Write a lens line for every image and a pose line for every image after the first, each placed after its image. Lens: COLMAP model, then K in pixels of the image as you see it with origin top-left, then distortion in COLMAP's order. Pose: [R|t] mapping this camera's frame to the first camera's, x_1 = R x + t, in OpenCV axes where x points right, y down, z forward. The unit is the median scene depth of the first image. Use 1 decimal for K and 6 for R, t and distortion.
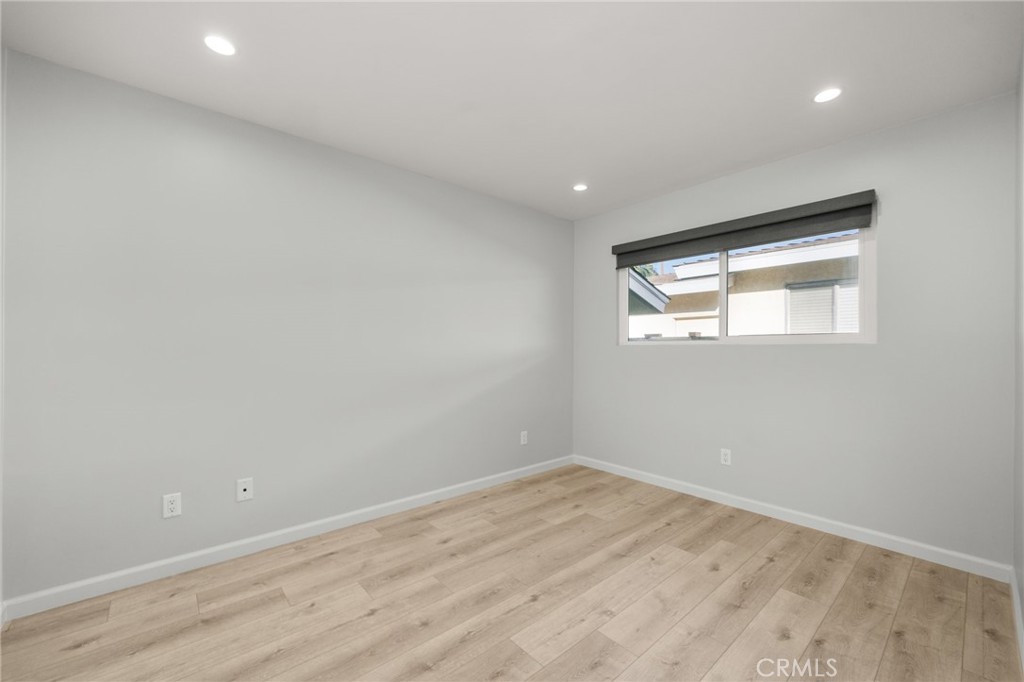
lens RADIAL K [[400.2, 0, 510.1], [0, 400.2, 345.0], [0, 0, 1]] dist [-0.000977, 0.000018]
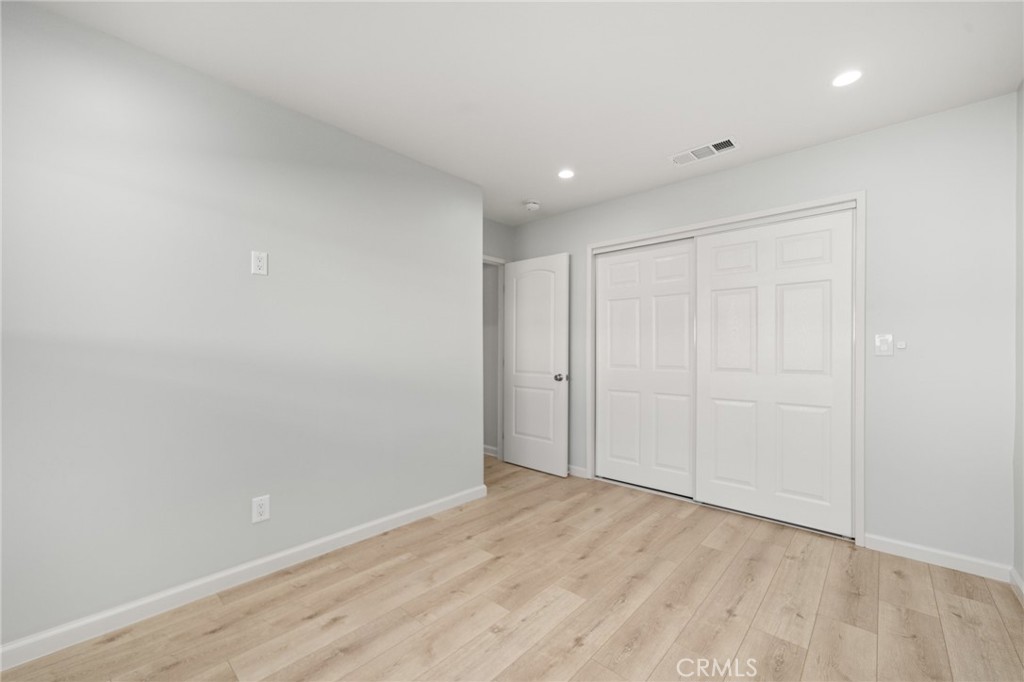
lens RADIAL K [[405.5, 0, 498.9], [0, 405.5, 347.0], [0, 0, 1]] dist [0.000039, 0.000164]
pose [[-0.995584, -0.003767, -0.093795, 0.340752], [-0.002742, 0.999935, -0.011044, 0.013368], [0.093831, -0.010738, -0.995530, 2.010846]]
